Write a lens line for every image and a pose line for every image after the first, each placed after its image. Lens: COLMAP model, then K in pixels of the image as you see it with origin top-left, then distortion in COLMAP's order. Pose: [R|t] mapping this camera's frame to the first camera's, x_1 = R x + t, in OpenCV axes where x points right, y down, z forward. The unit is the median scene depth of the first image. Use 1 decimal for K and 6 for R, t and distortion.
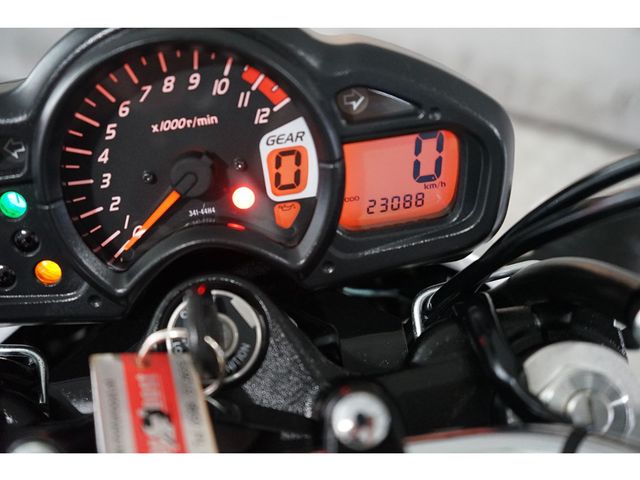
lens RADIAL K [[800.5, 0, 320.0], [0, 800.5, 240.0], [0, 0, 1]] dist [0.010634, 0.055385]
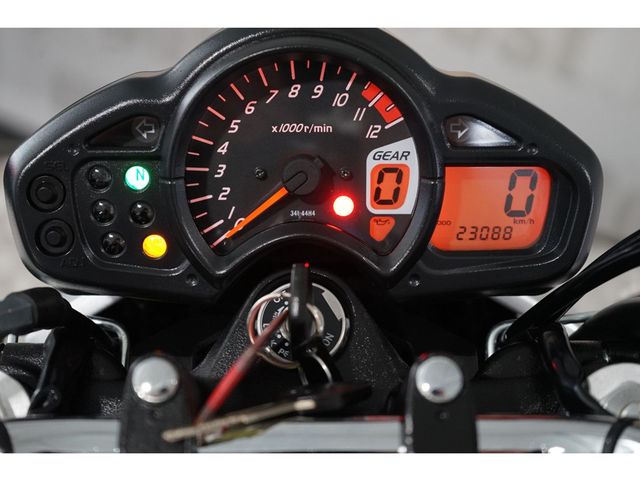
lens RADIAL K [[1065.4, 0, 320.0], [0, 1065.4, 240.0], [0, 0, 1]] dist [-0.034082, -0.000385]
pose [[0.989074, 0.141485, -0.041402, -0.062867], [-0.145902, 0.979684, -0.137591, 0.195788], [0.021094, 0.142128, 0.989624, -0.403566]]
